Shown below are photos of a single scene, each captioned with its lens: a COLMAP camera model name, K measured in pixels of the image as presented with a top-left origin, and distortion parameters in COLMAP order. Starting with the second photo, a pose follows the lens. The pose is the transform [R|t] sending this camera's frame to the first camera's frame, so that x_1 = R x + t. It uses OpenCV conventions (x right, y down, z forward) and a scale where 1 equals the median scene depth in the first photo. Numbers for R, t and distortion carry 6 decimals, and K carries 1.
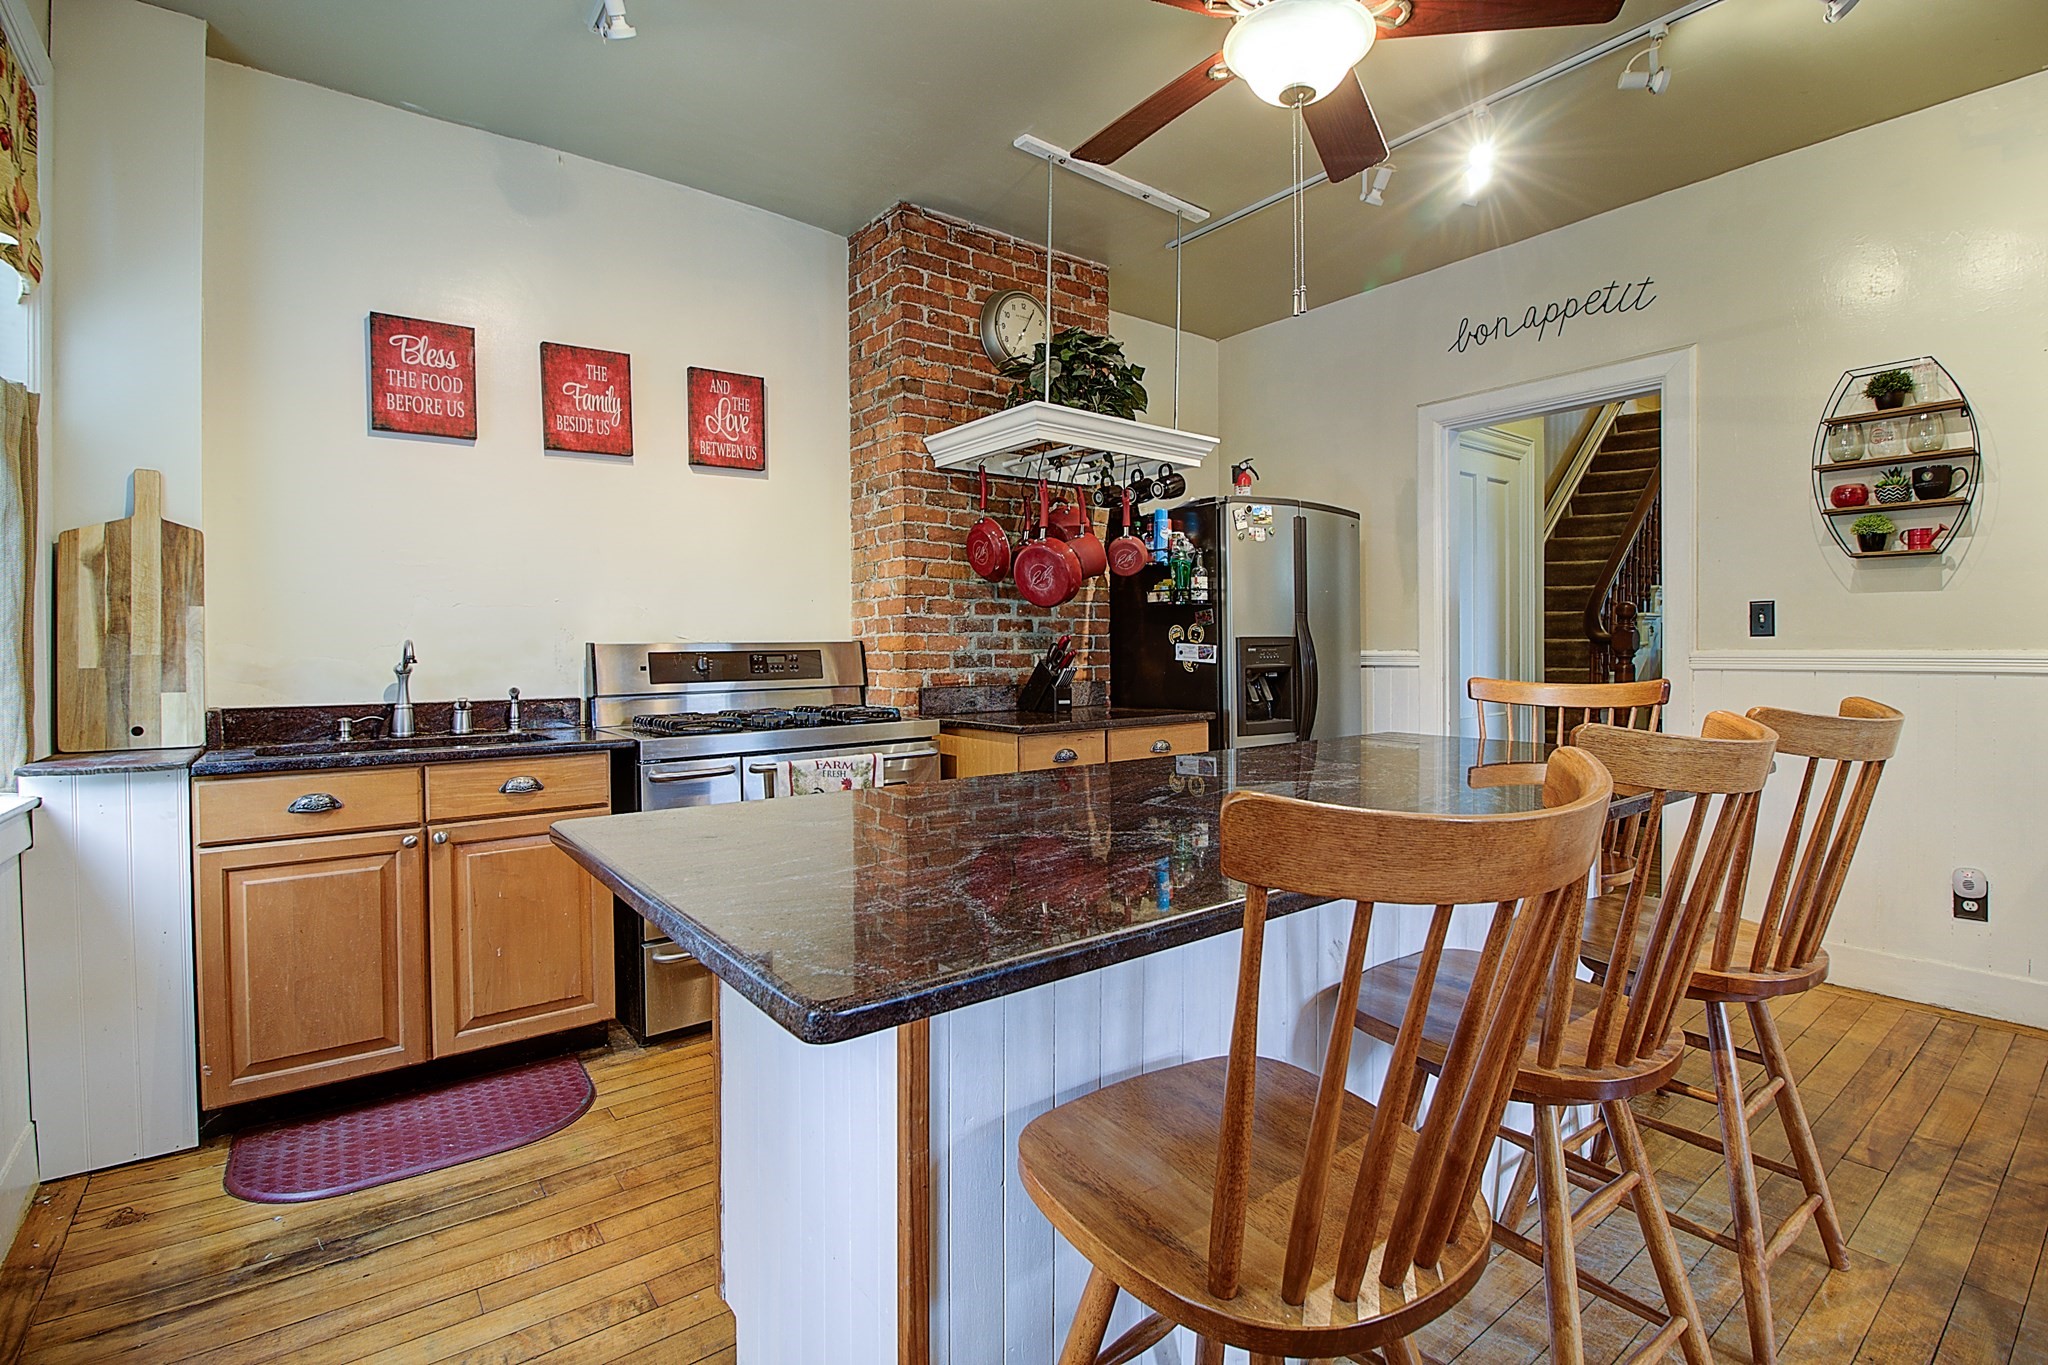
lens RADIAL K [[936.3, 0, 1009.2], [0, 936.3, 669.0], [0, 0, 1]] dist [-0.002545, -0.011665]
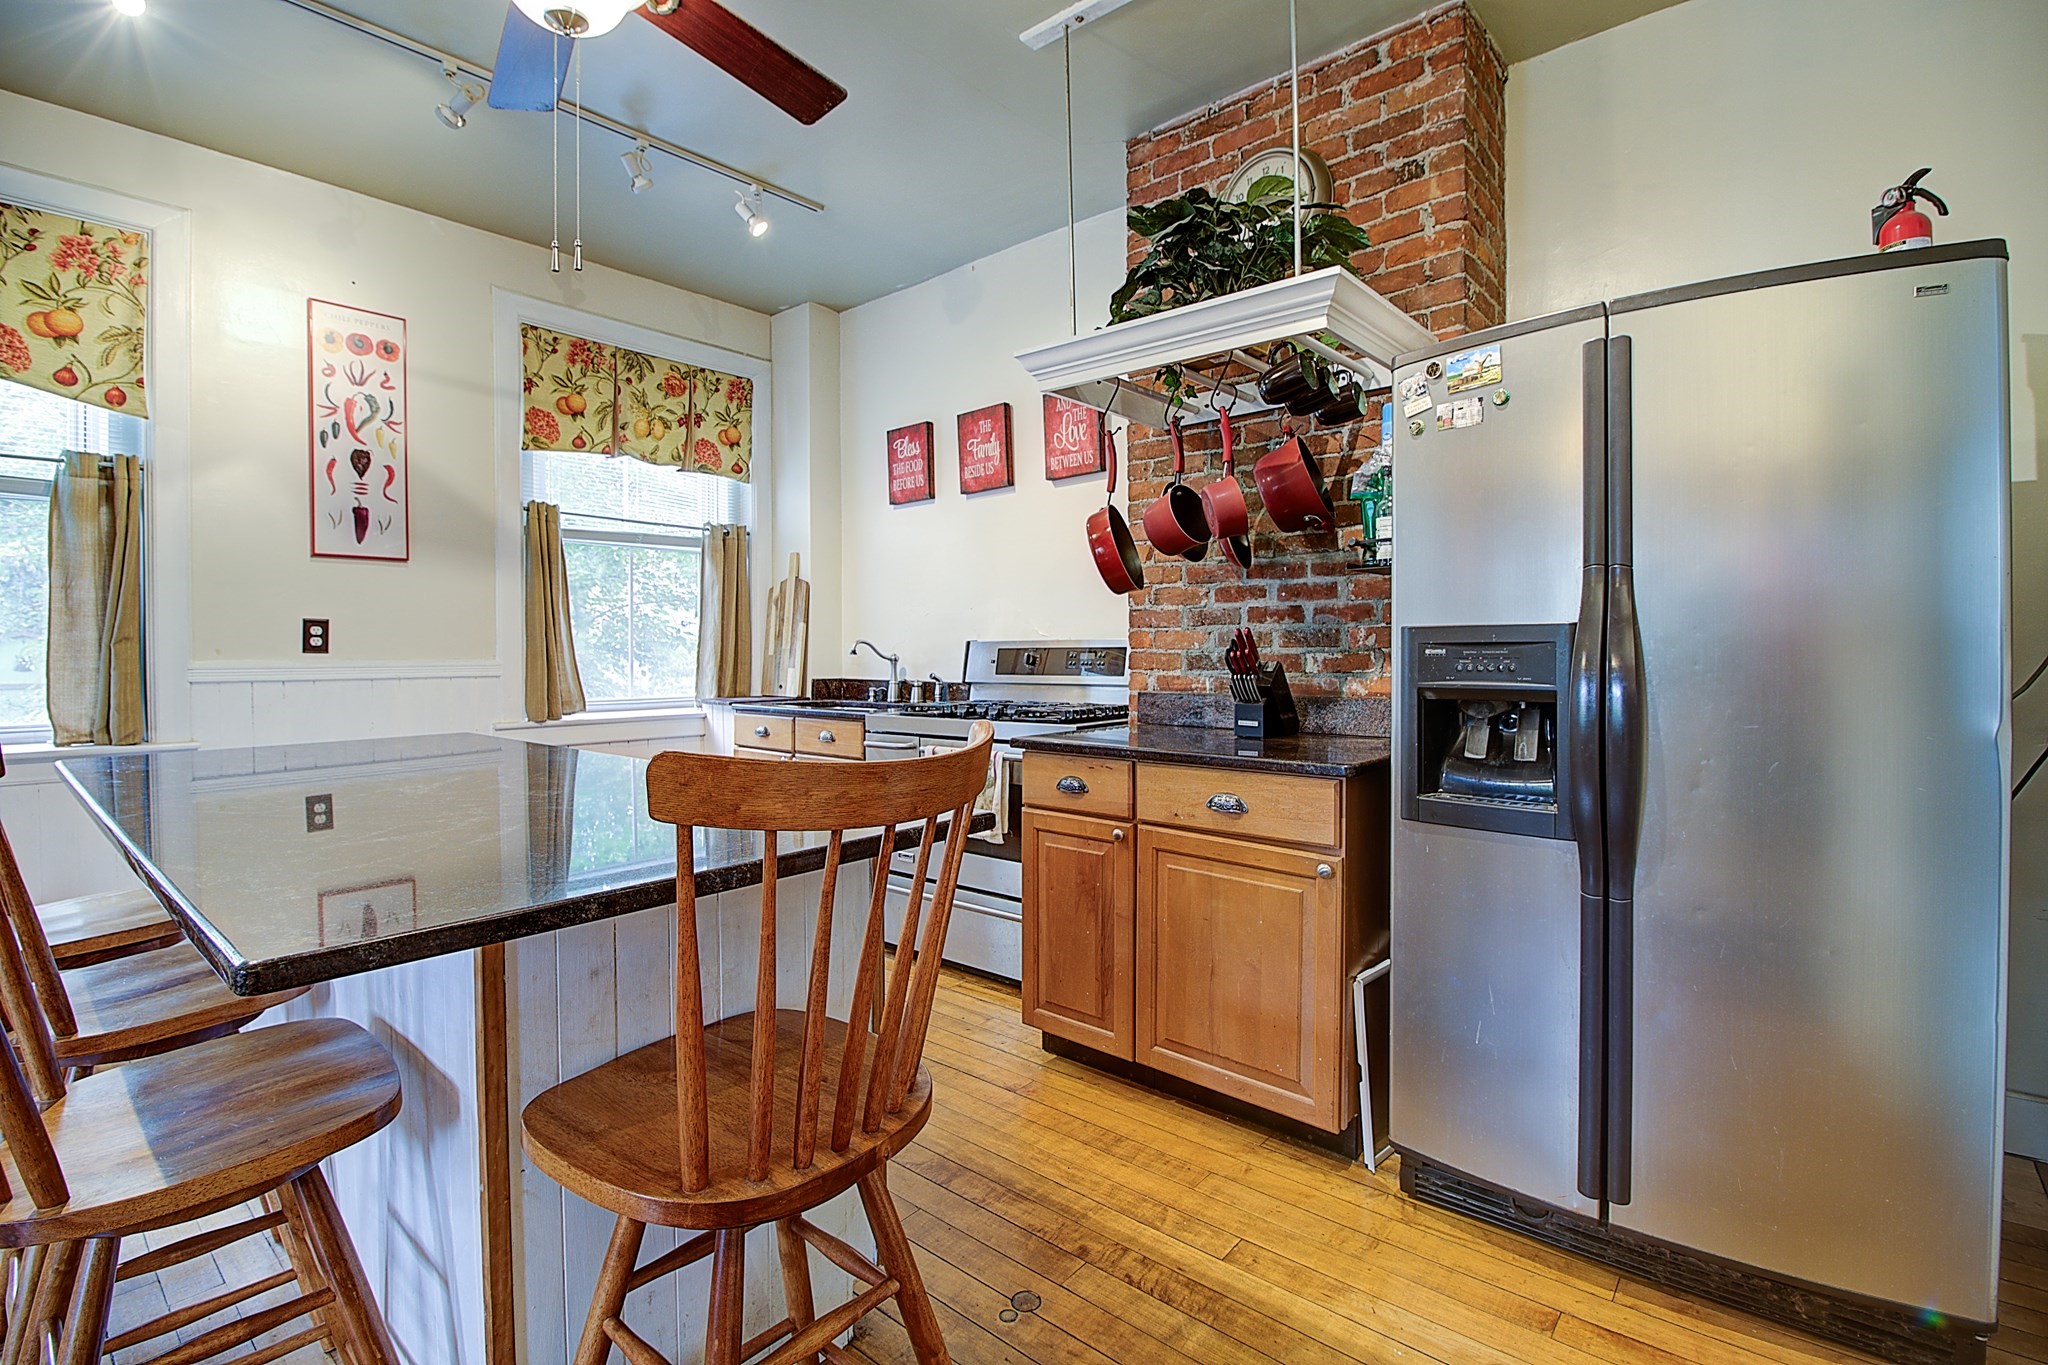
lens RADIAL K [[936.3, 0, 1025.6], [0, 936.3, 664.5], [0, 0, 1]] dist [-0.002545, -0.011665]
pose [[0.212964, 0.024972, -0.976741, 0.833676], [-0.016739, 0.999620, 0.021907, -0.025177], [0.976917, 0.011684, 0.213301, 0.813766]]
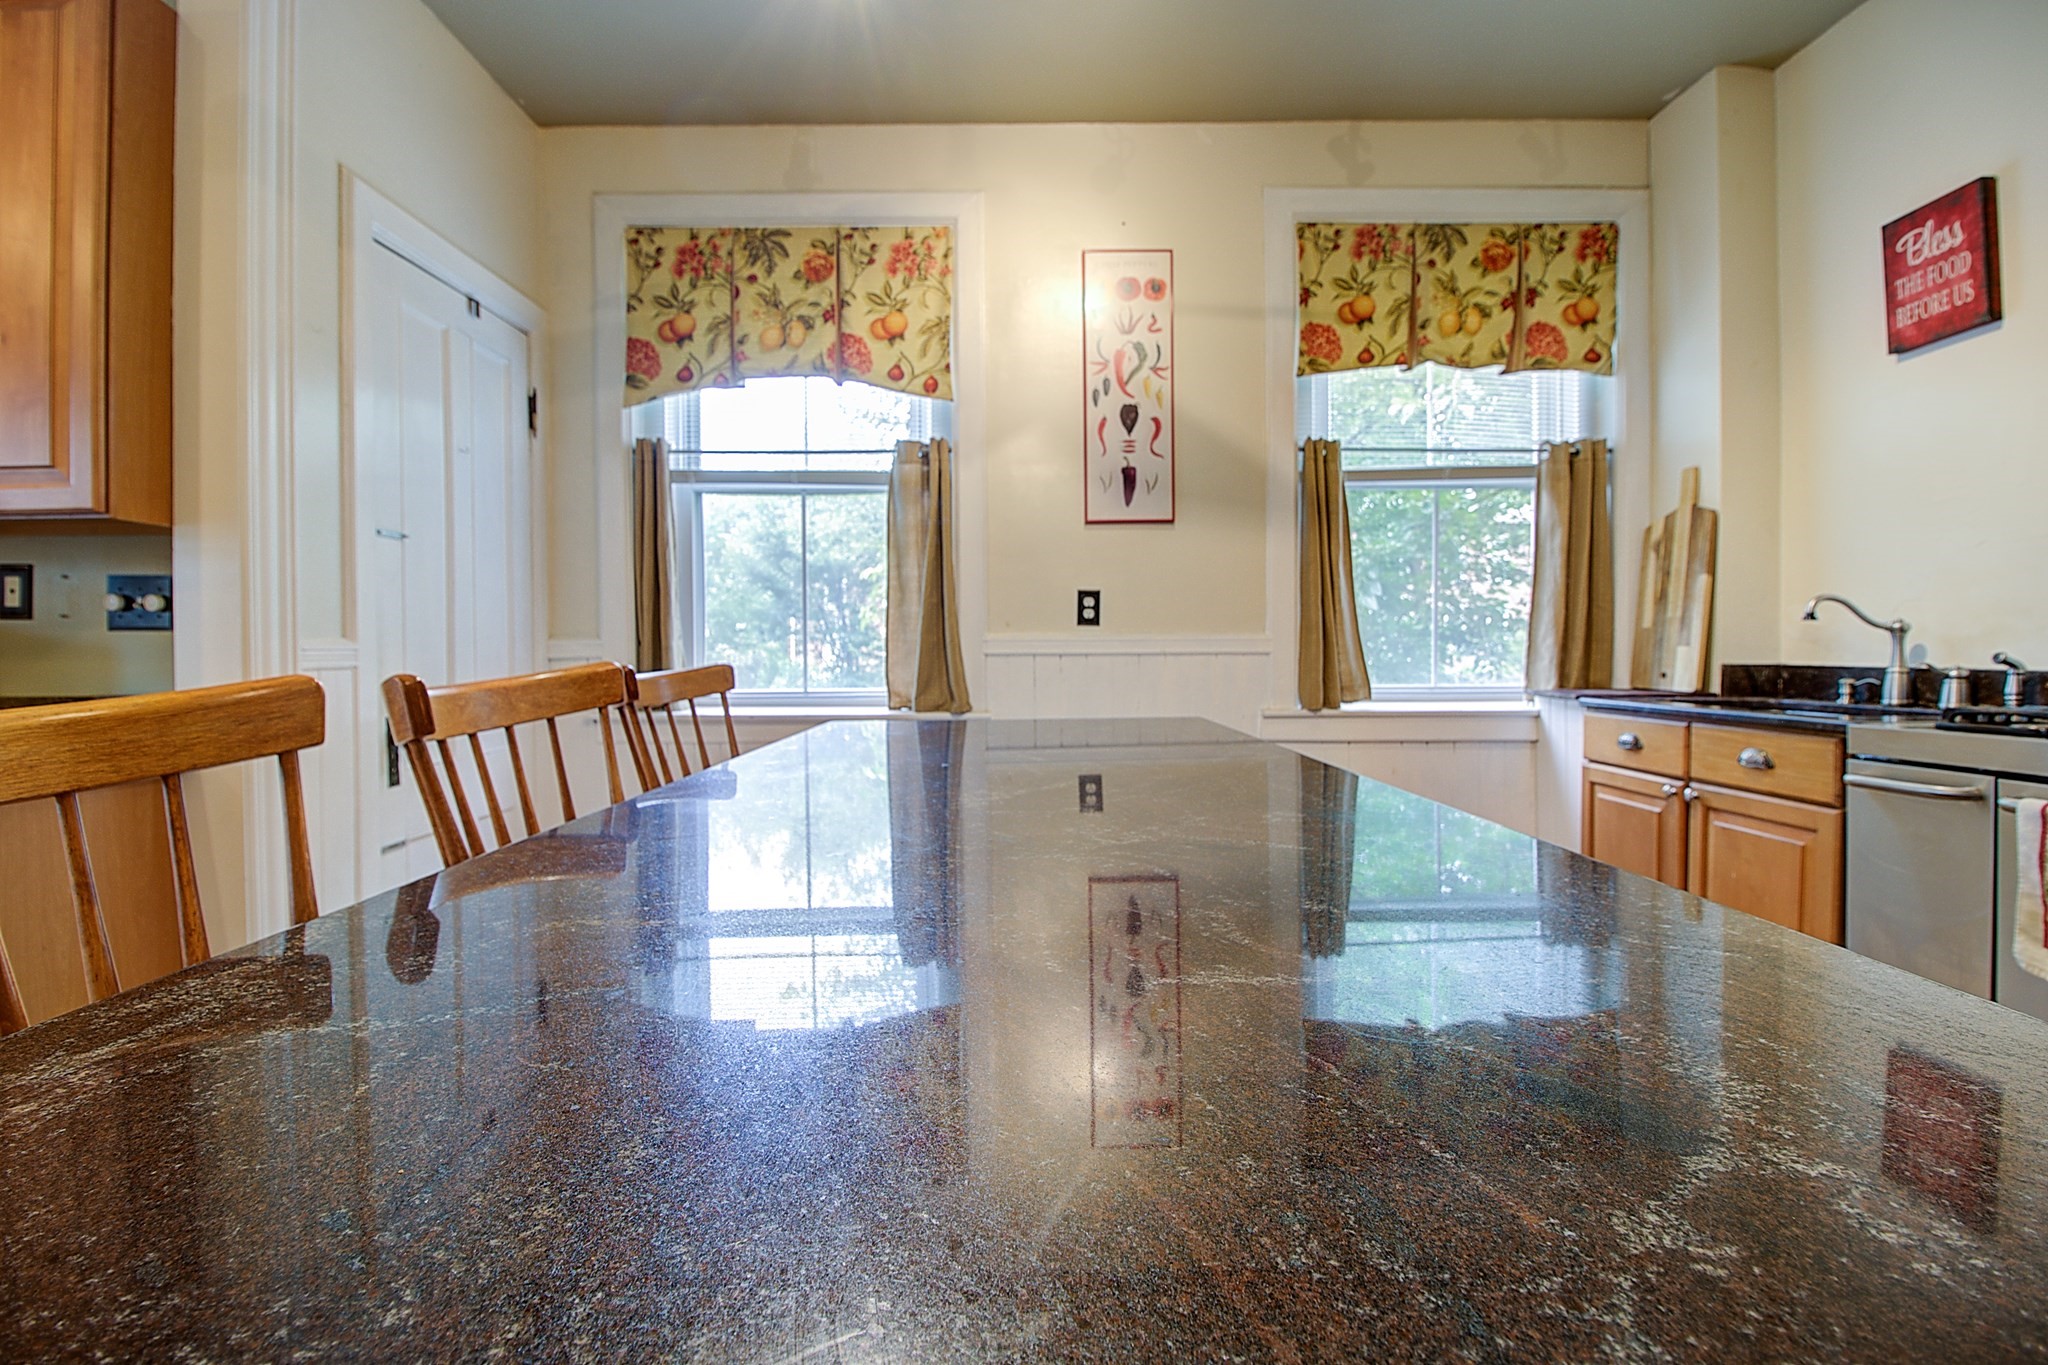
lens RADIAL K [[936.3, 0, 1016.4], [0, 936.3, 664.4], [0, 0, 1]] dist [-0.002545, -0.011665]
pose [[-0.602468, 0.025904, -0.797722, 0.477180], [-0.001998, 0.999421, 0.033963, 0.006459], [0.798140, 0.022055, -0.602068, 0.797771]]
